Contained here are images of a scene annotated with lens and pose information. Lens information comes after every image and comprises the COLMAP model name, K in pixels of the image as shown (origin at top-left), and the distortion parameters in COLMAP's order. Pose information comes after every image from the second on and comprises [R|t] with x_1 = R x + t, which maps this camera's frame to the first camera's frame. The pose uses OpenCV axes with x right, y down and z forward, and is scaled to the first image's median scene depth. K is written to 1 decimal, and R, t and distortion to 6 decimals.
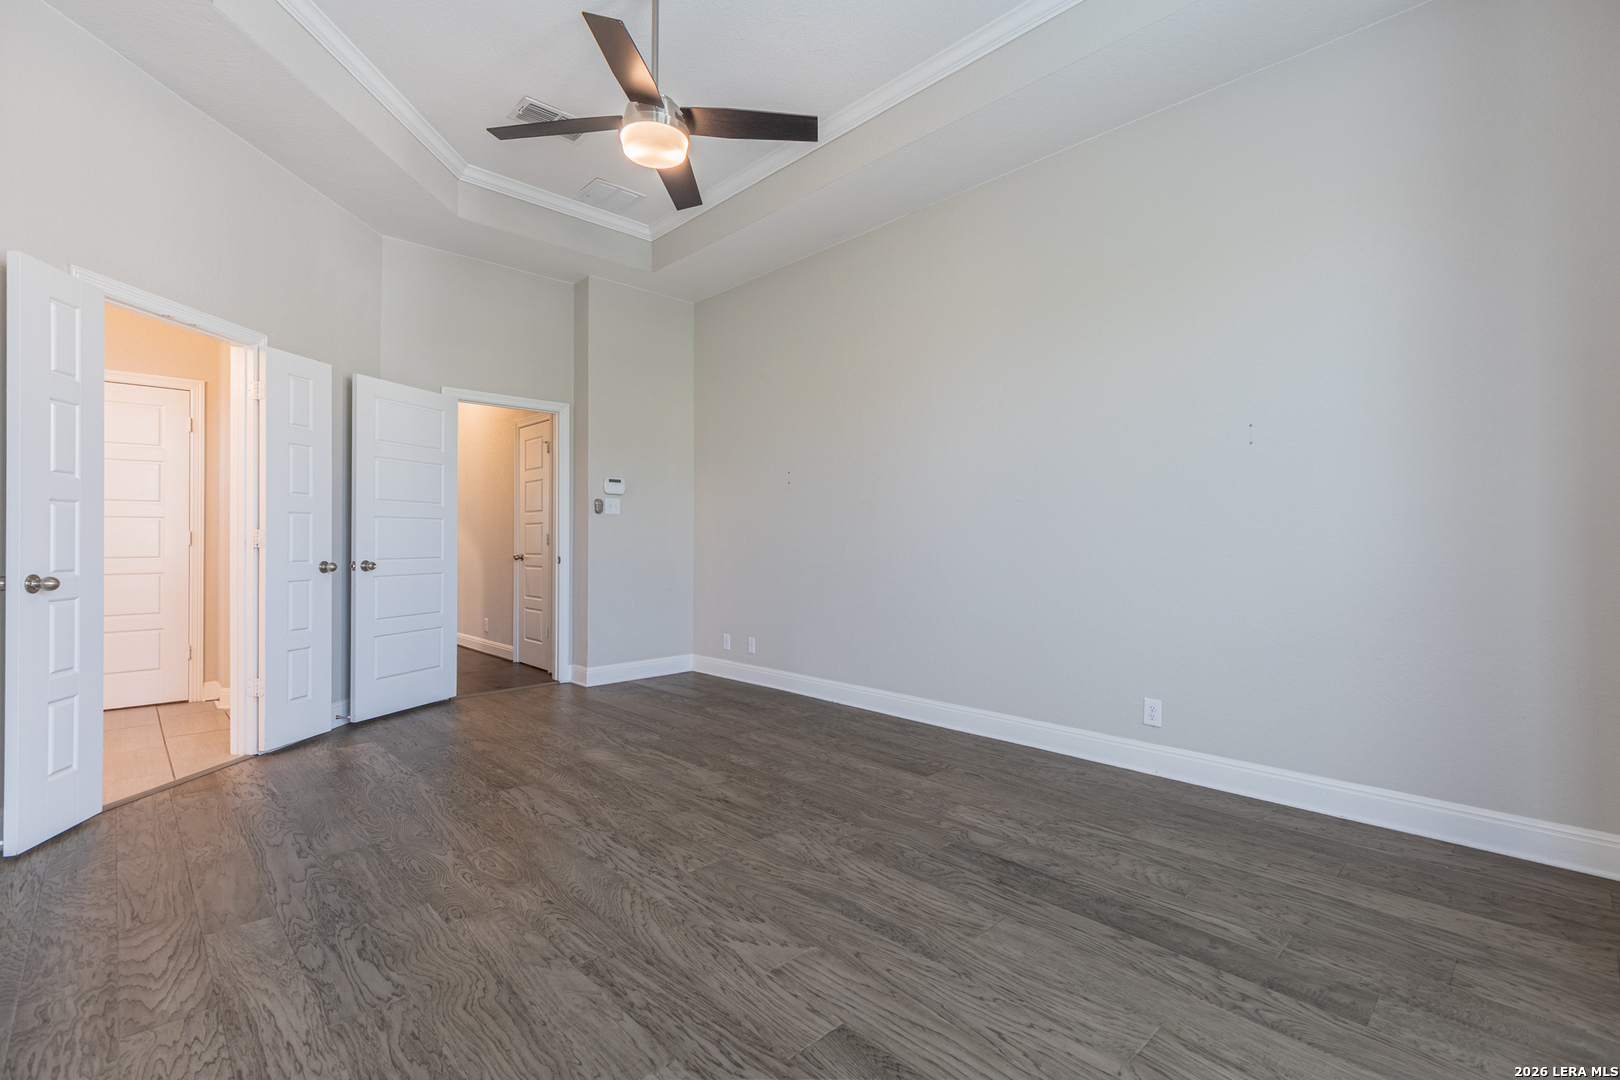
lens RADIAL K [[726.5, 0, 814.6], [0, 726.5, 536.8], [0, 0, 1]] dist [0.009596, -0.002087]
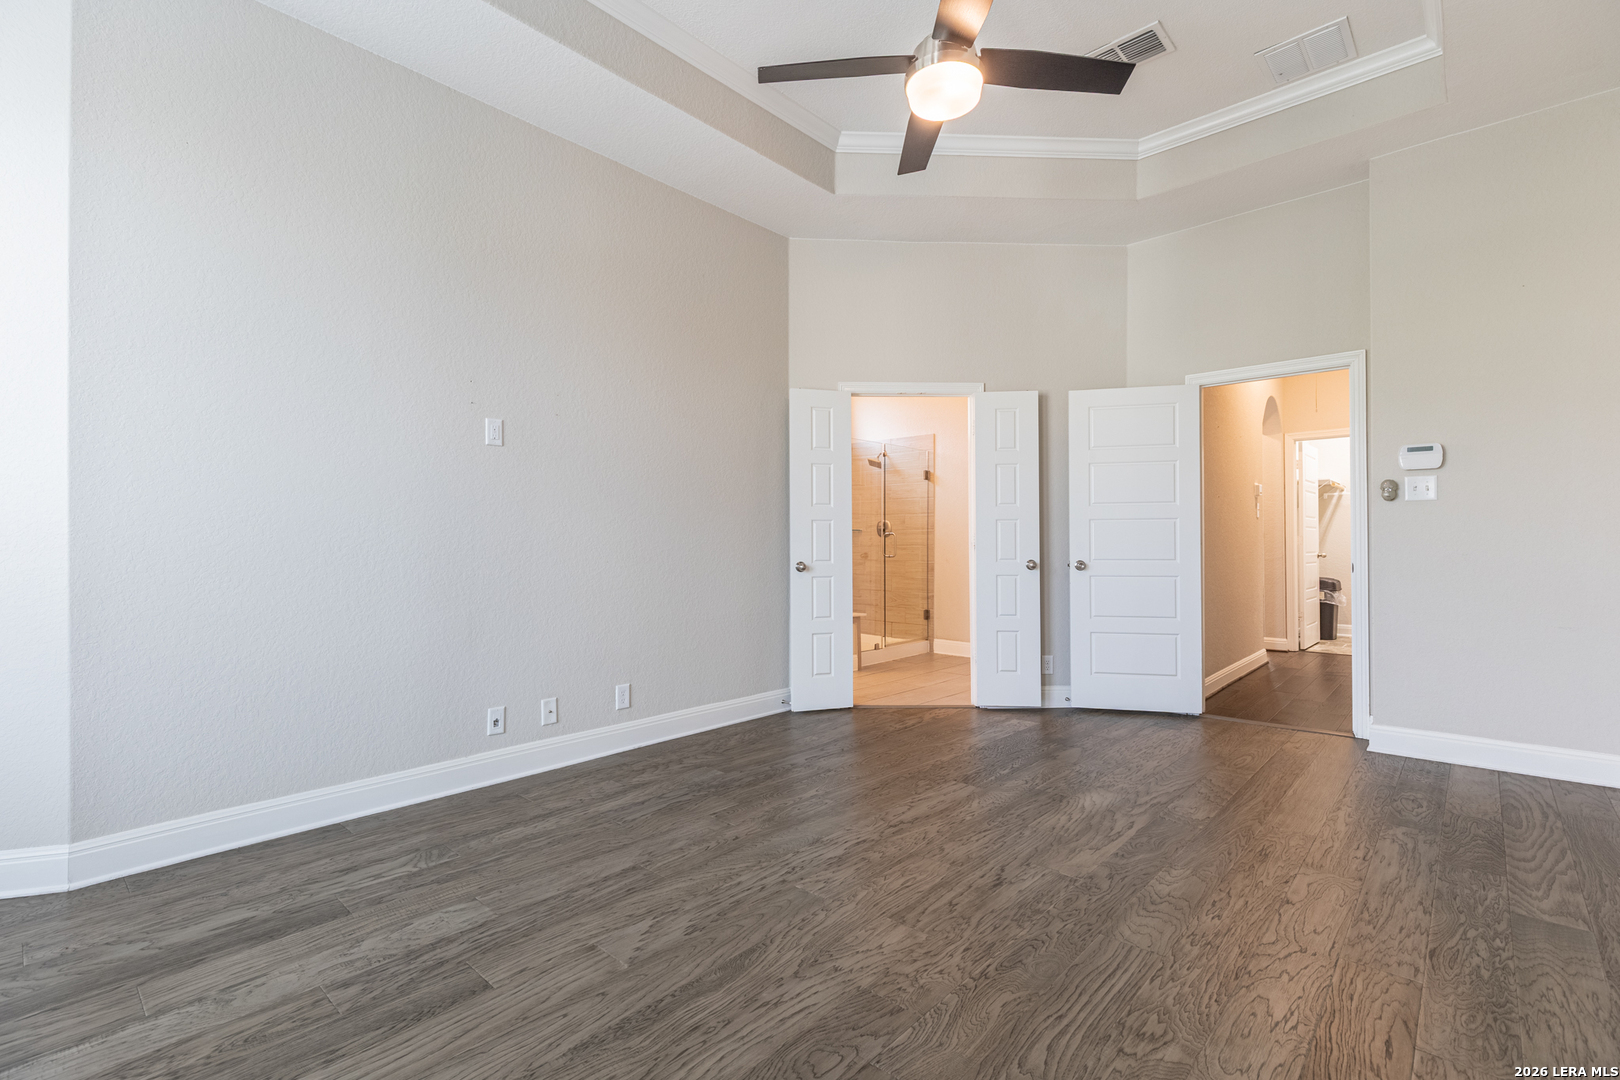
lens RADIAL K [[726.5, 0, 814.6], [0, 726.5, 545.0], [0, 0, 1]] dist [0.009596, -0.002087]
pose [[0.073384, 0.001324, -0.997303, 0.718995], [0.009290, 0.999955, 0.002011, 0.005485], [0.997260, -0.009413, 0.073368, 0.870083]]
